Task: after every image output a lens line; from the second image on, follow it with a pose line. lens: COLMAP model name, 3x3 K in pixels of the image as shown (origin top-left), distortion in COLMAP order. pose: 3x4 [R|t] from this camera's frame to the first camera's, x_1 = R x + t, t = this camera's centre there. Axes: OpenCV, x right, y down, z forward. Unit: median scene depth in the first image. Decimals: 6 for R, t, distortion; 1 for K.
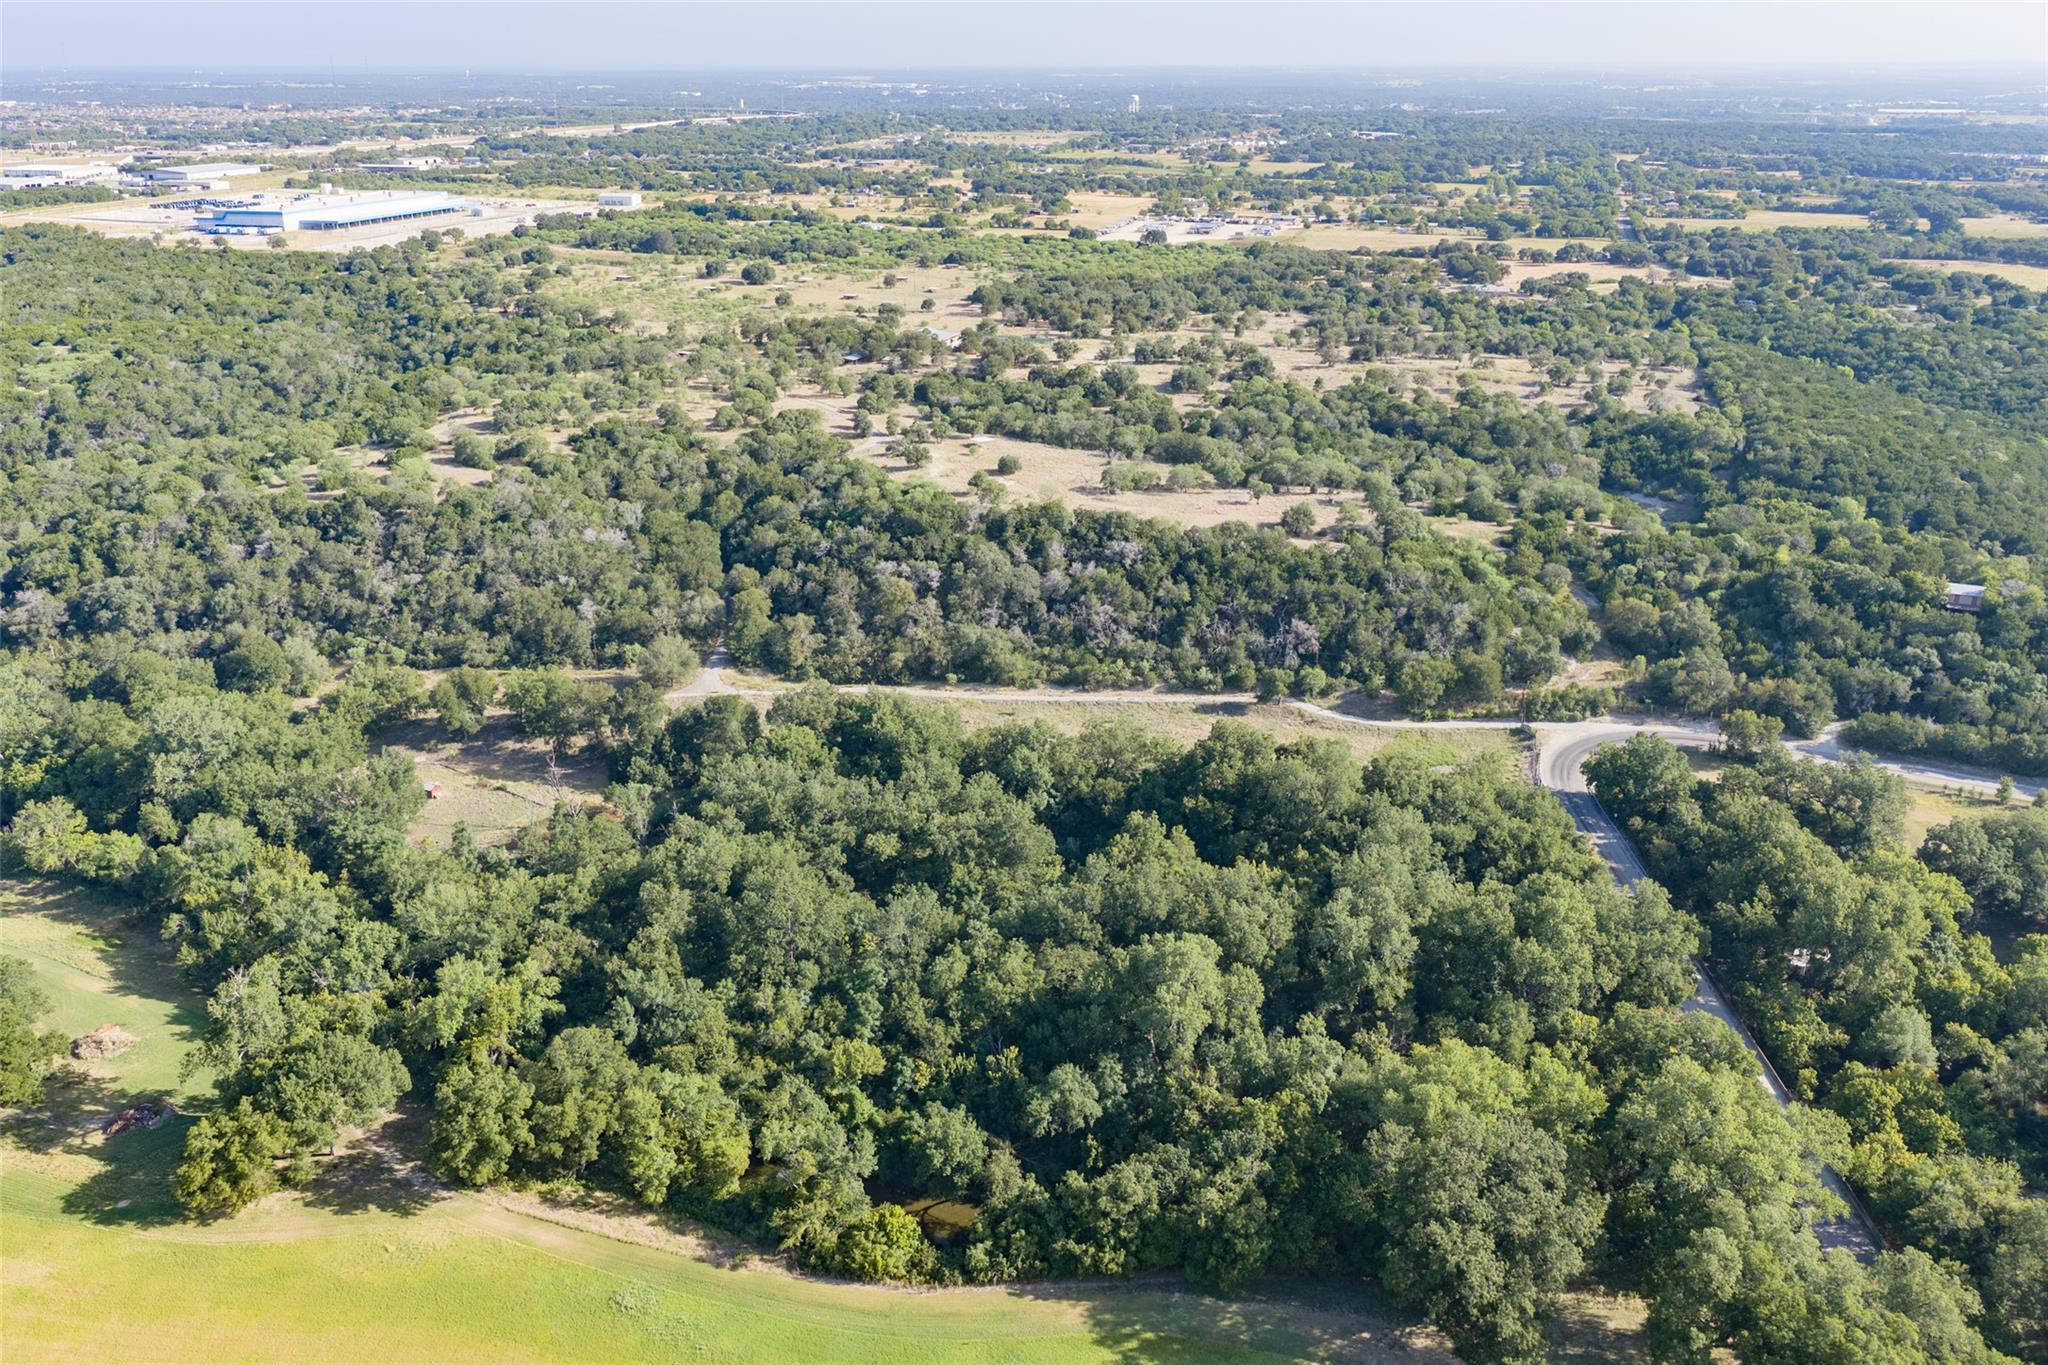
lens RADIAL K [[1702.3, 0, 1024.0], [0, 1702.3, 682.5], [0, 0, 1]] dist [0.013236, -0.007666]
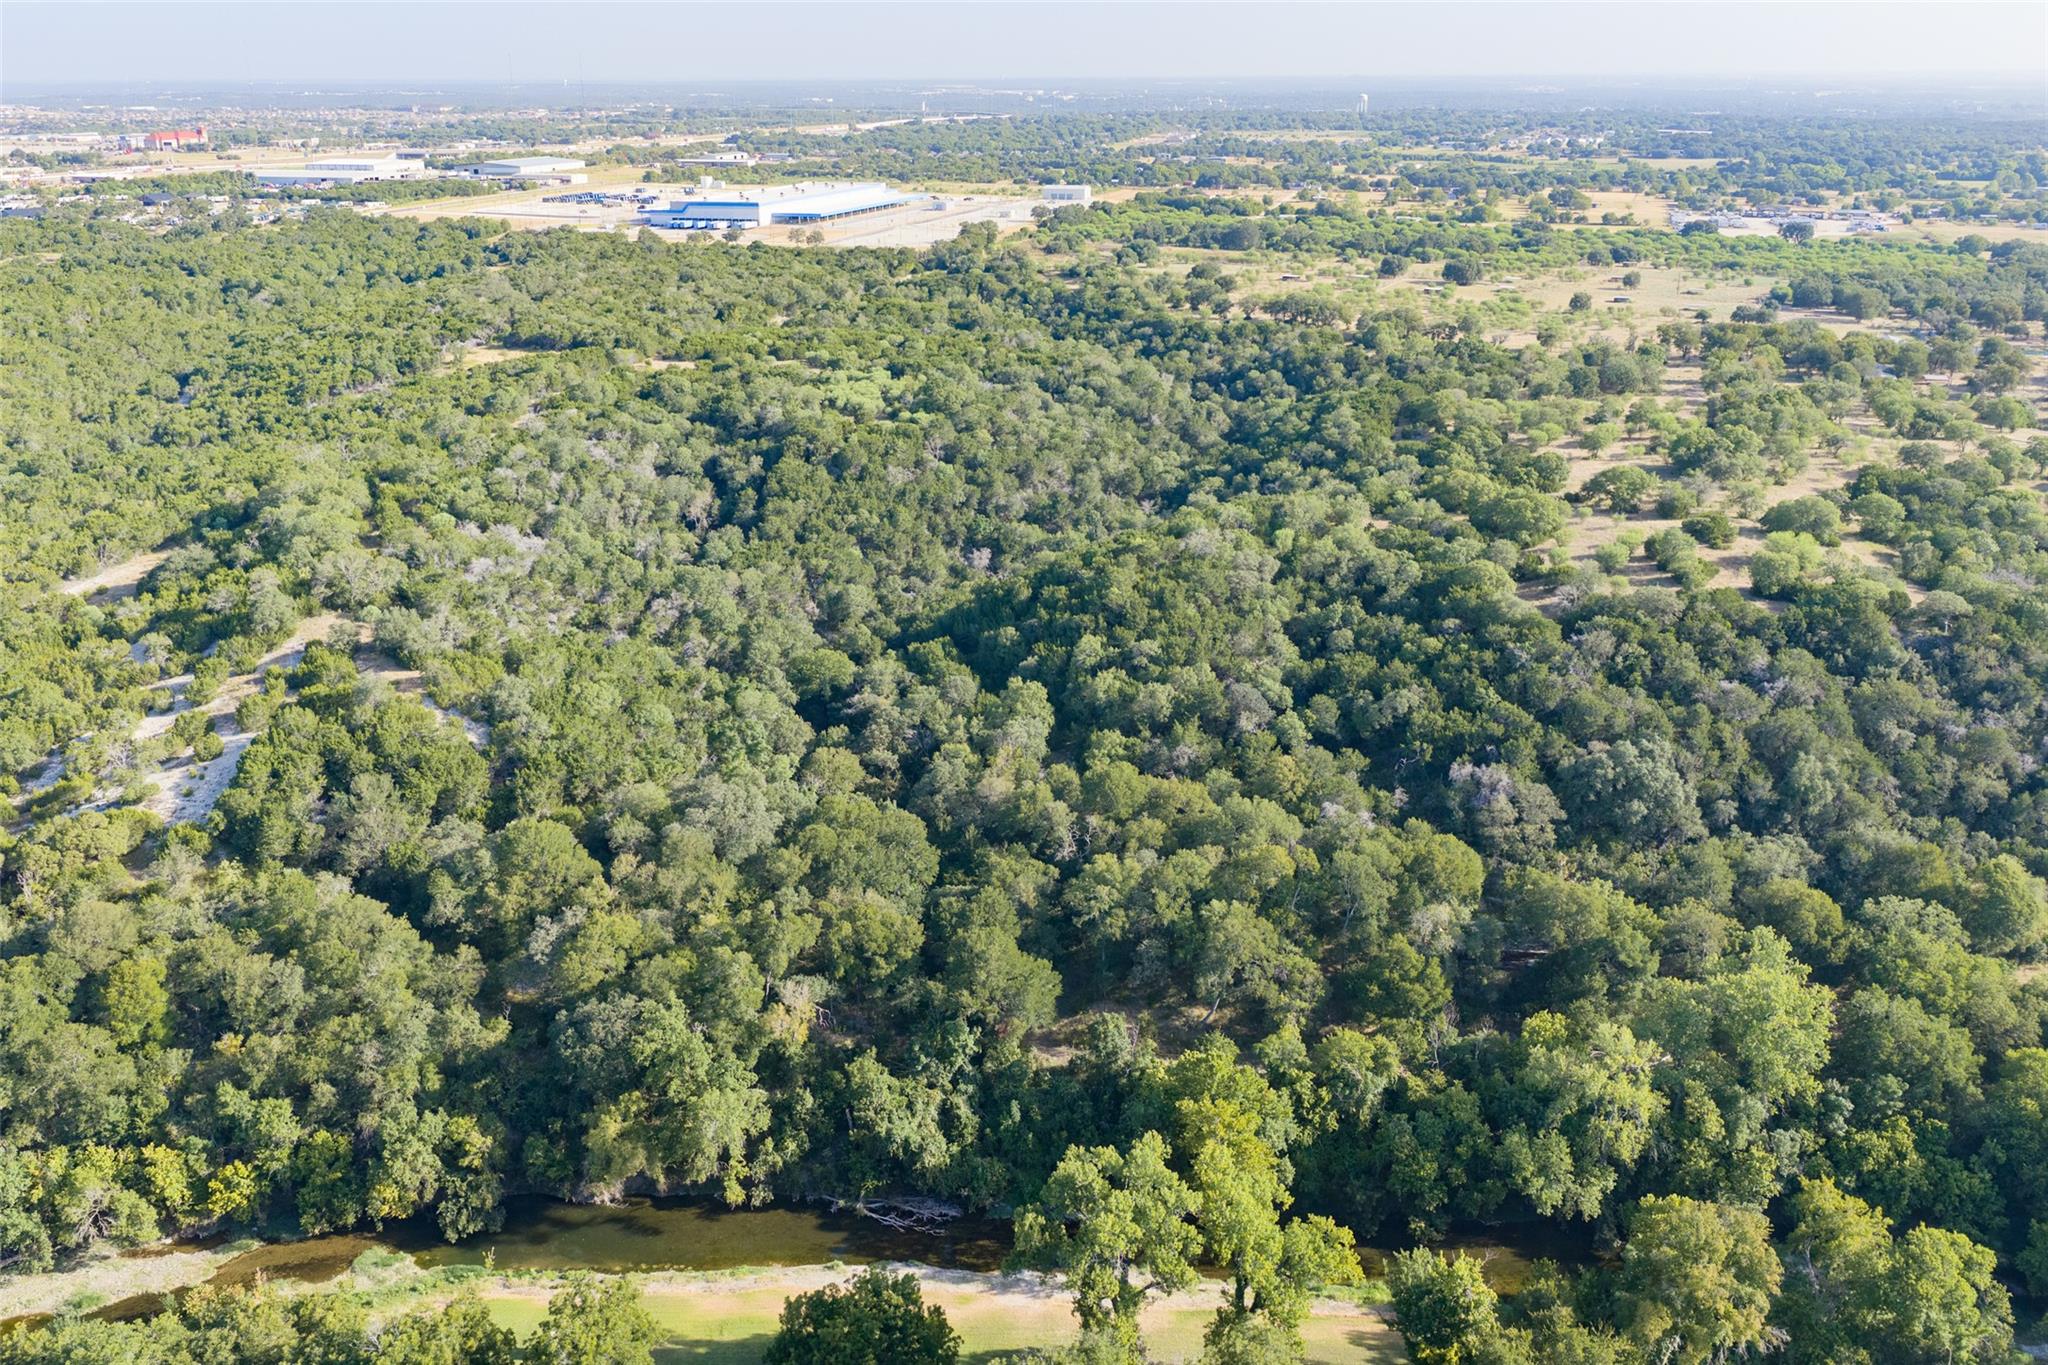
lens RADIAL K [[1736.9, 0, 1030.5], [0, 1736.9, 679.2], [0, 0, 1]] dist [0.022873, -0.034455]
pose [[0.999754, 0.005735, -0.021444, -0.683132], [-0.006065, 0.999864, -0.015330, -0.068692], [0.021353, 0.015456, 0.999653, 0.360098]]
